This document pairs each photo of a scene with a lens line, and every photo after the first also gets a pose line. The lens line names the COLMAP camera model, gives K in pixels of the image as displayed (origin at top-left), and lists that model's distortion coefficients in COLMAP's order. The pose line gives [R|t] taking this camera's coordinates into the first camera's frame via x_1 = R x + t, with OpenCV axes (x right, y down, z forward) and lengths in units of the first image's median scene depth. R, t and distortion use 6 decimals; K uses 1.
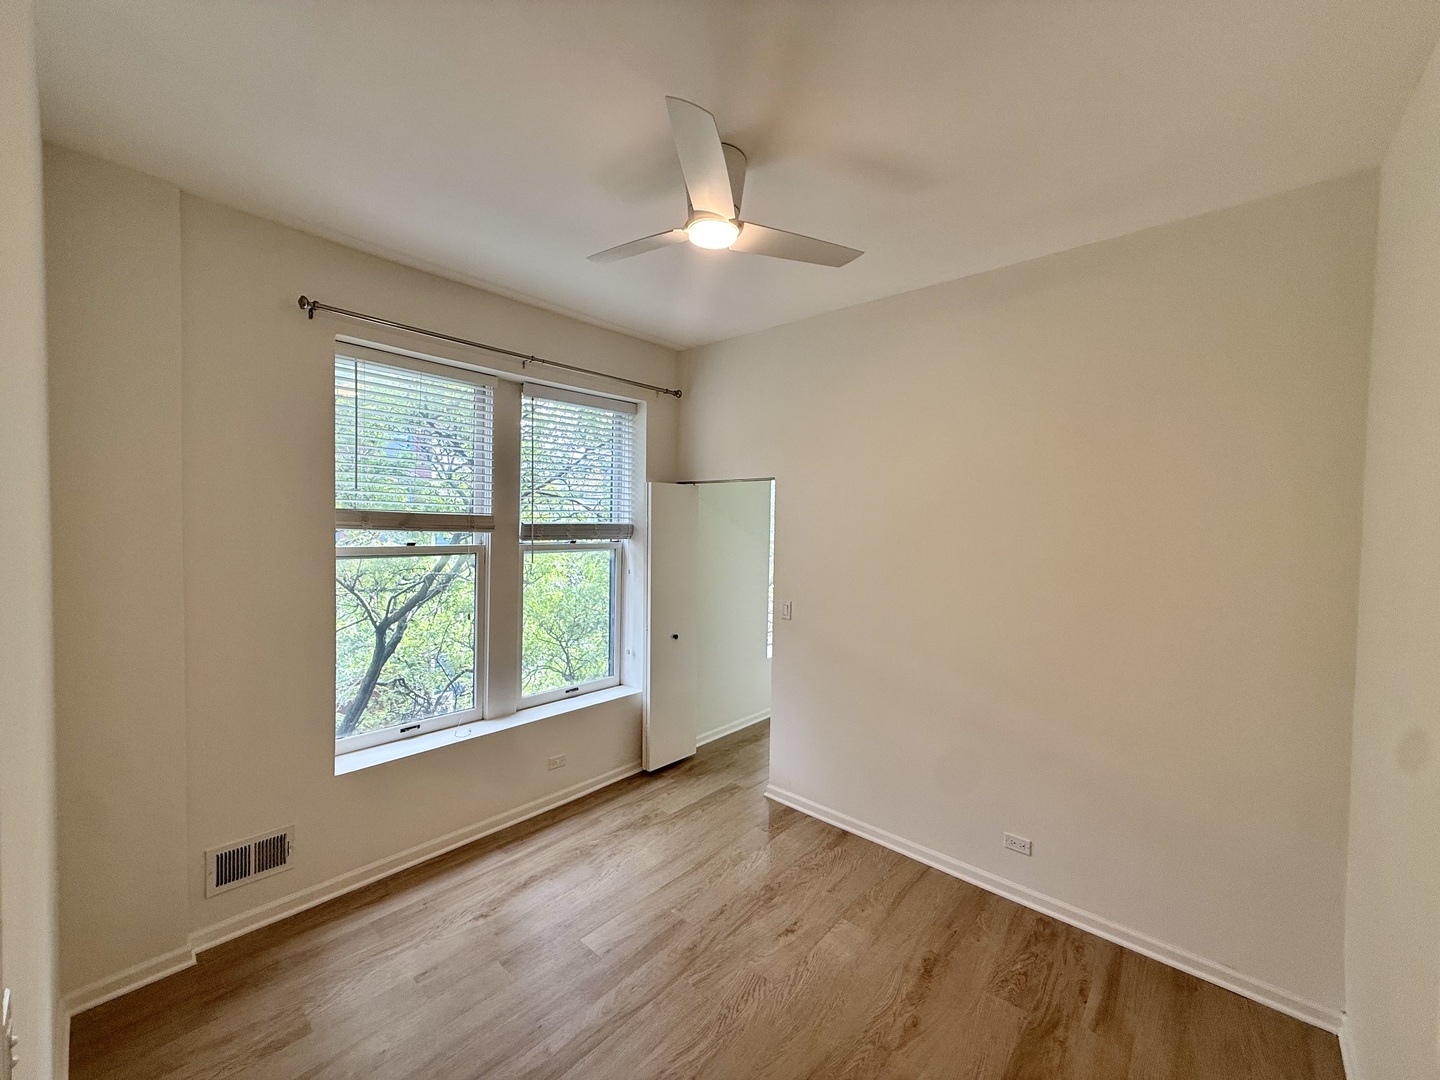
lens RADIAL K [[574.1, 0, 716.8], [0, 574.1, 540.2], [0, 0, 1]] dist [0.000218, 0.000025]
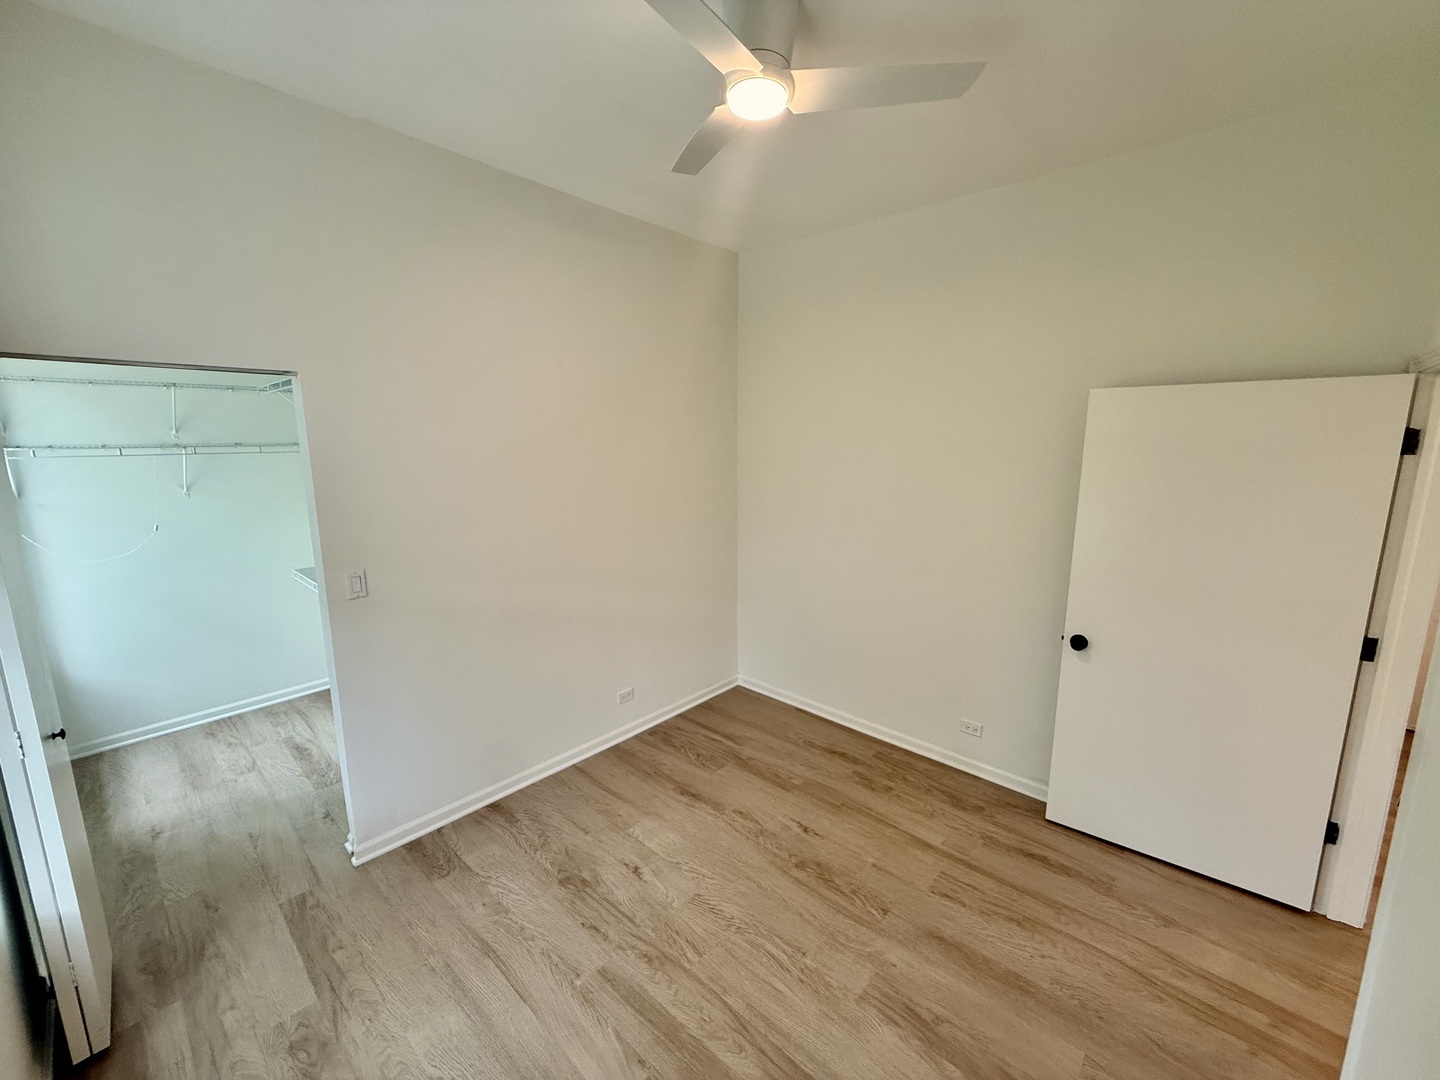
lens RADIAL K [[574.1, 0, 716.2], [0, 574.1, 540.9], [0, 0, 1]] dist [0.000218, 0.000025]
pose [[0.012412, -0.190353, 0.981637, -0.745513], [0.035677, 0.981172, 0.189811, -0.054680], [-0.999286, 0.032666, 0.018970, 0.846343]]
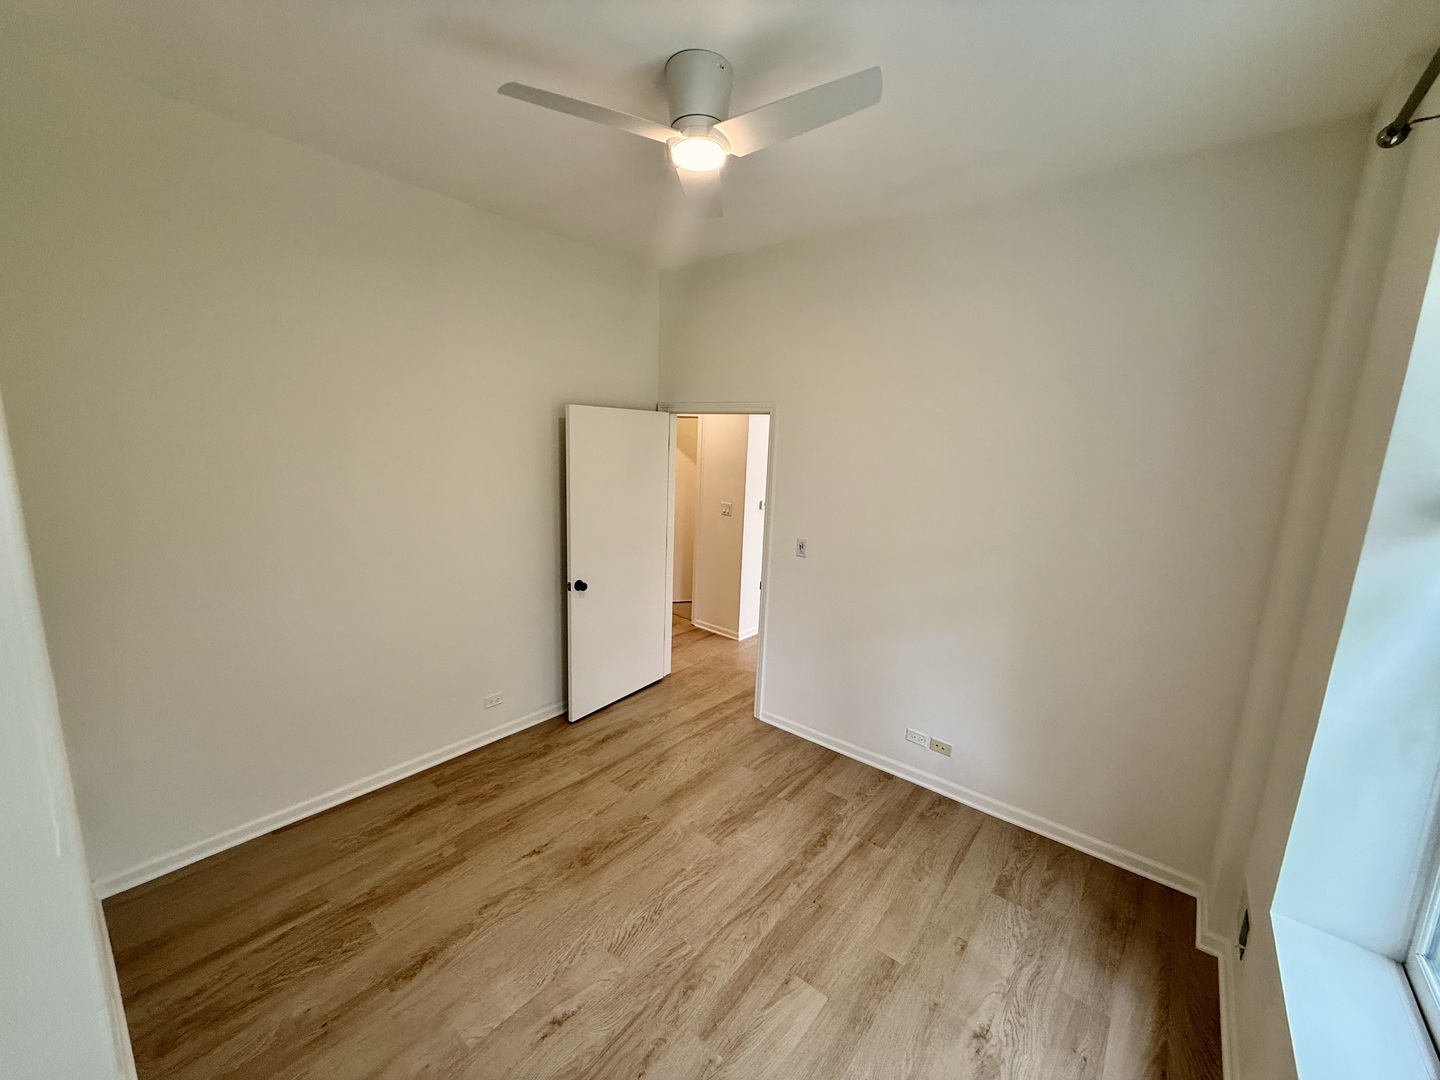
lens RADIAL K [[574.1, 0, 717.0], [0, 574.1, 533.4], [0, 0, 1]] dist [0.000218, 0.000025]
pose [[-0.997742, -0.043627, -0.051055, -0.012771], [-0.052994, 0.978457, 0.199534, -0.094279], [0.041250, 0.201789, -0.978560, 1.643610]]
